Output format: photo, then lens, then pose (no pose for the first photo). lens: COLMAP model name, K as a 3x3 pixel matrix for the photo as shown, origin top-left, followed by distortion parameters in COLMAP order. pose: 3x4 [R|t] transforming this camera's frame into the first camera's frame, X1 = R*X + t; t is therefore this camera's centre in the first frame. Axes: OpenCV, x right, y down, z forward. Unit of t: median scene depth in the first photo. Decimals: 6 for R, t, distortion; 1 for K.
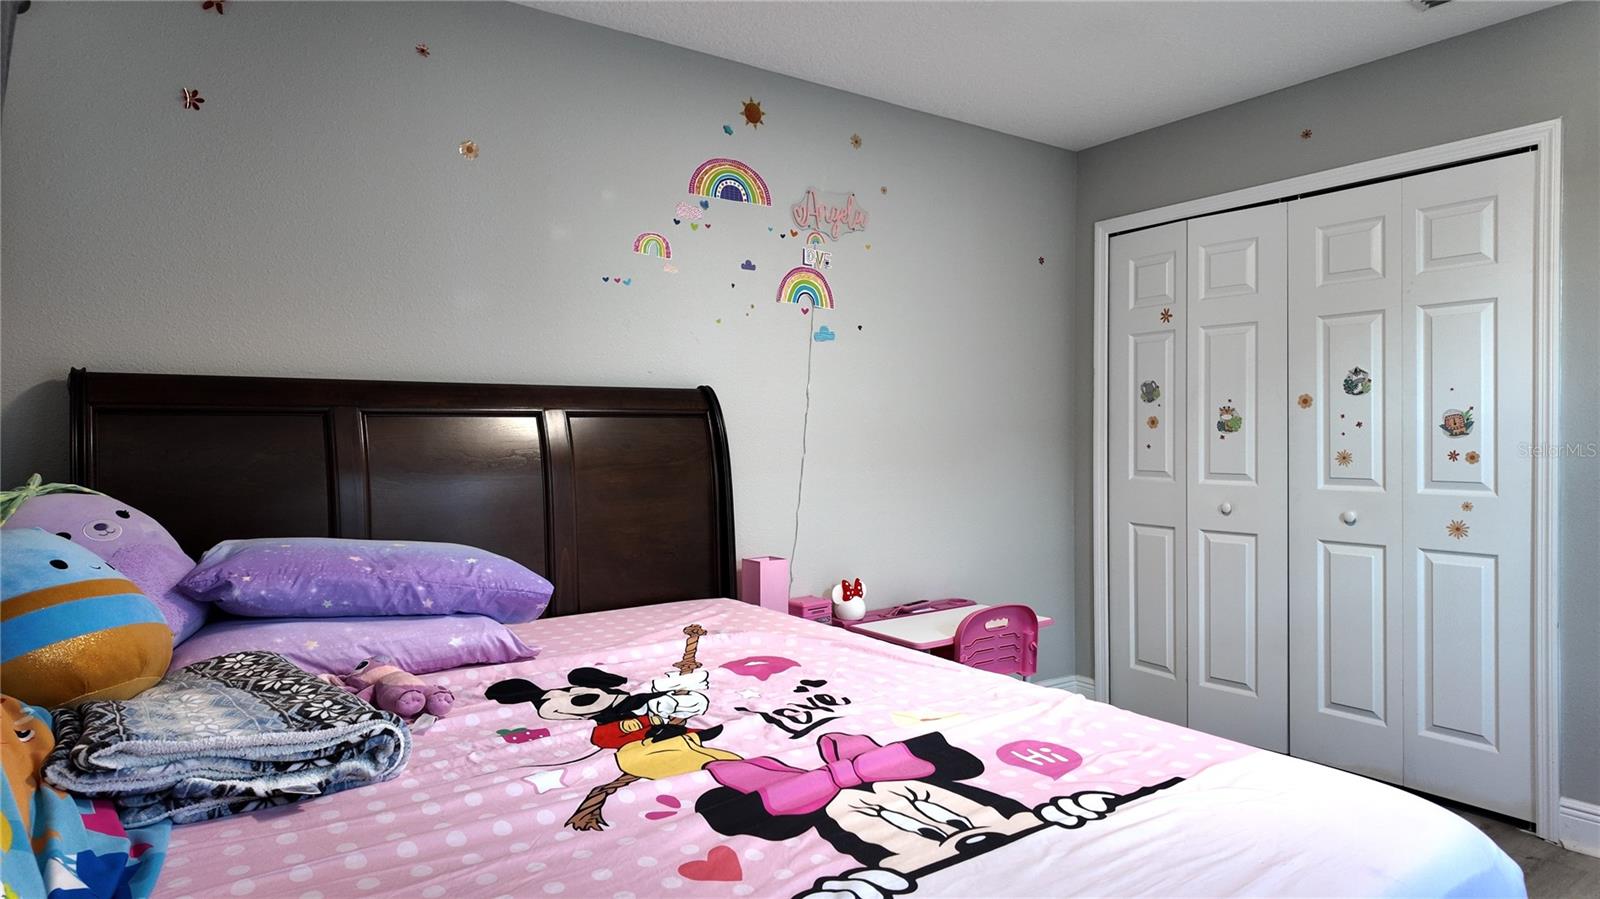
lens RADIAL K [[935.6, 0, 800.0], [0, 935.6, 449.5], [0, 0, 1]] dist [0.001757, 0.000108]
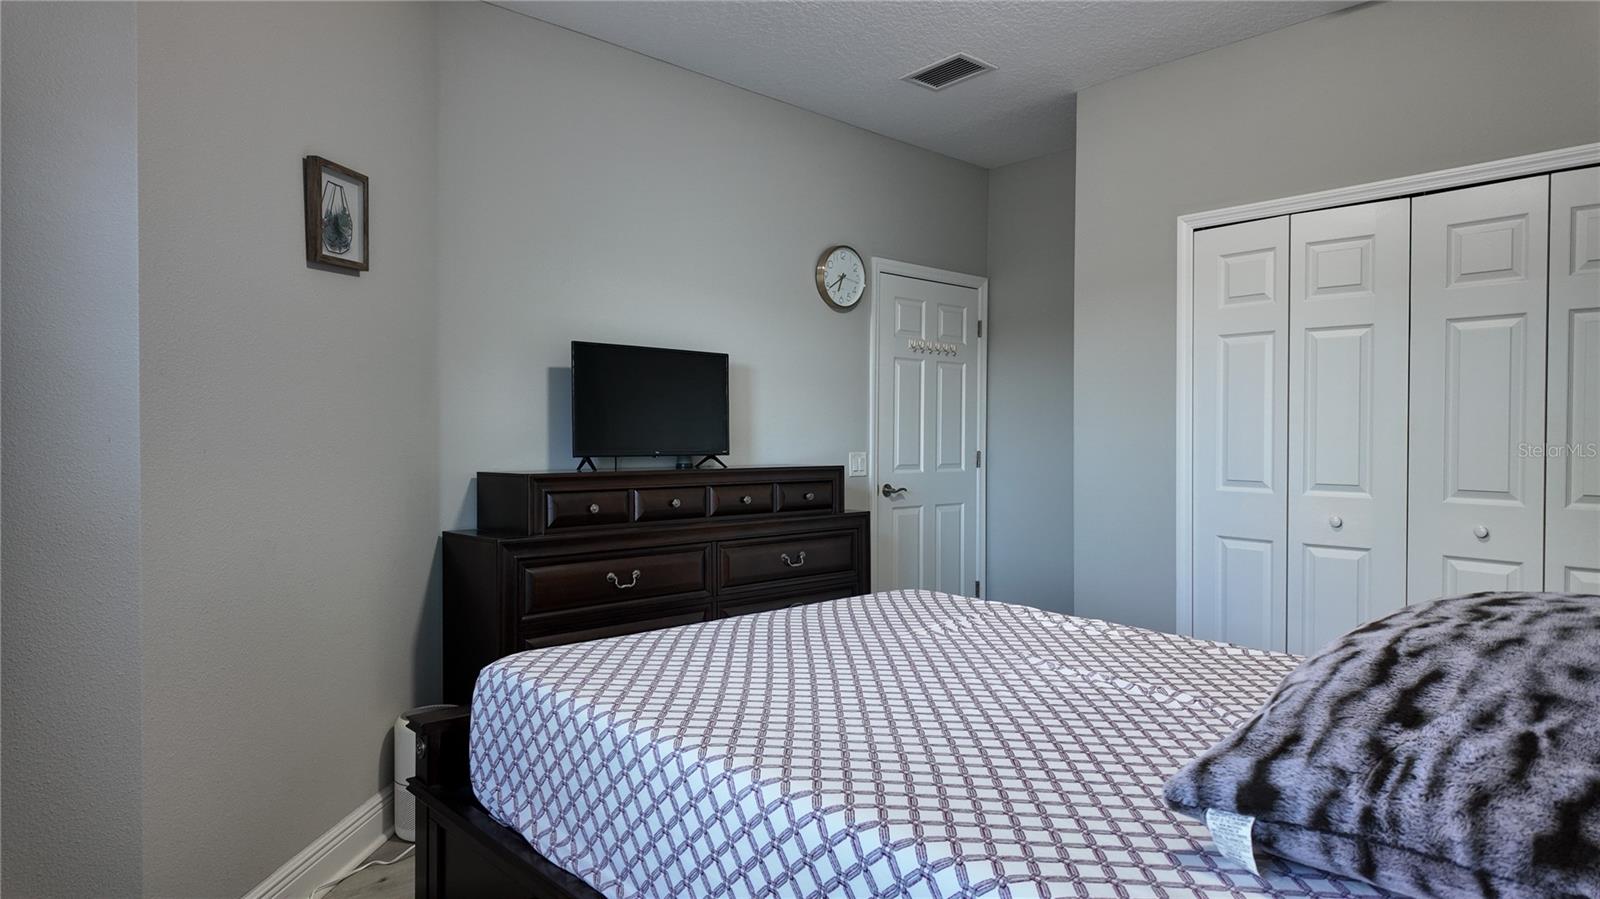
lens RADIAL K [[935.6, 0, 800.0], [0, 935.6, 449.5], [0, 0, 1]] dist [0.001757, 0.000108]
pose [[0.992285, 0.004225, 0.123902, -0.189567], [-0.004154, 0.999991, -0.000837, -0.006035], [-0.123904, 0.000315, 0.992294, 0.122822]]
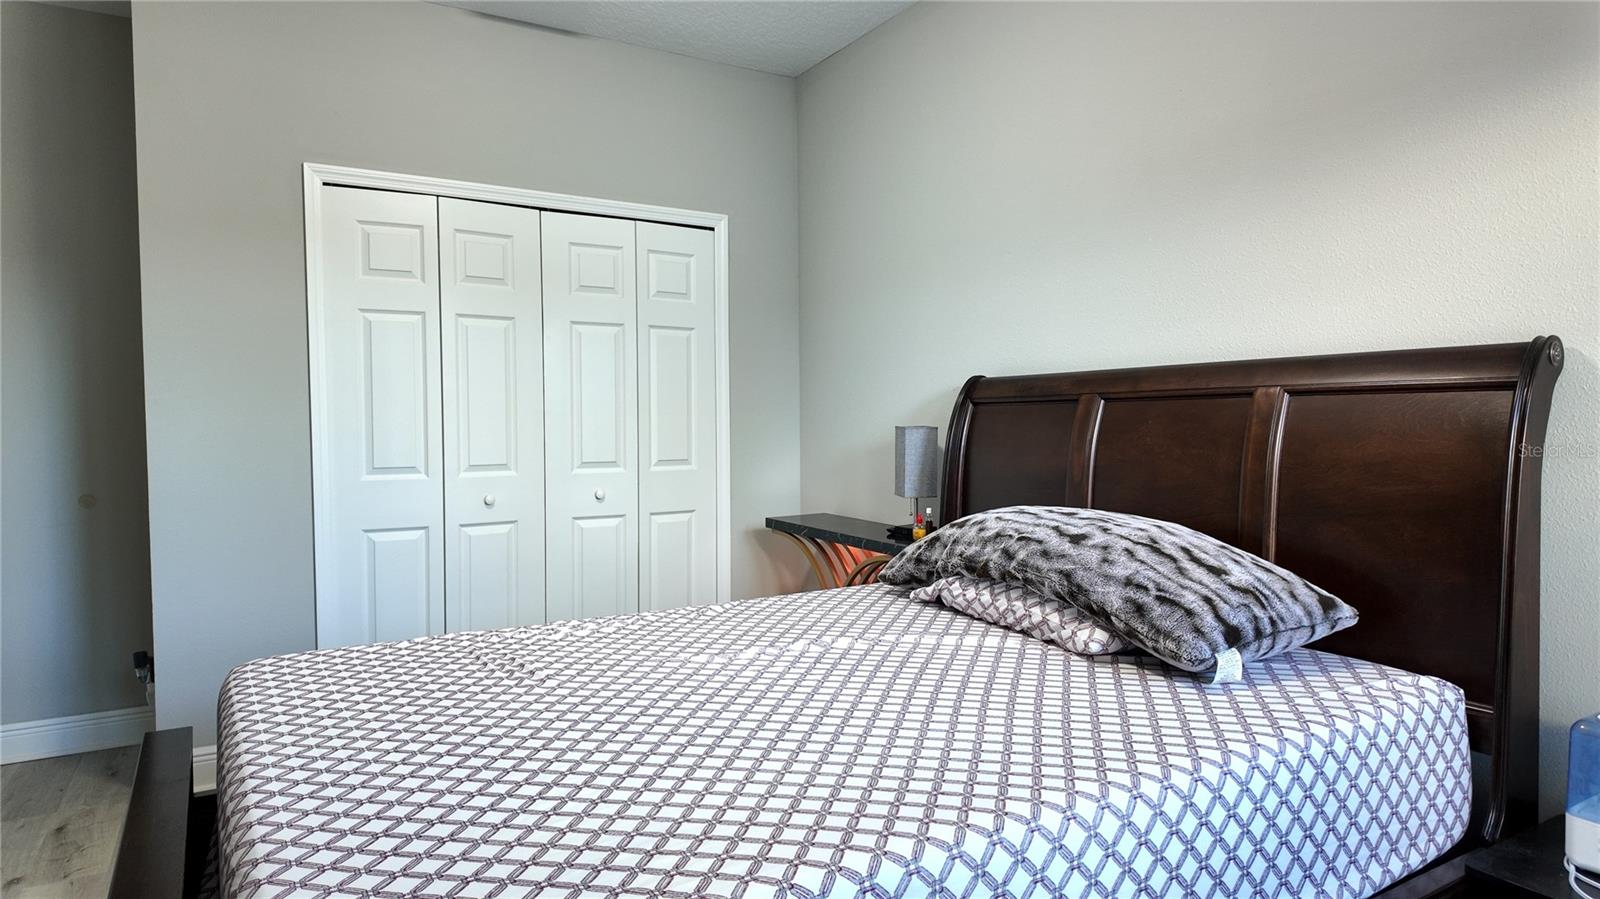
lens RADIAL K [[935.6, 0, 800.0], [0, 935.6, 449.5], [0, 0, 1]] dist [0.001757, 0.000108]
pose [[0.049375, -0.034759, 0.998175, -0.502064], [0.019476, 0.999238, 0.033832, -0.017067], [-0.998590, 0.017770, 0.050014, 0.581801]]
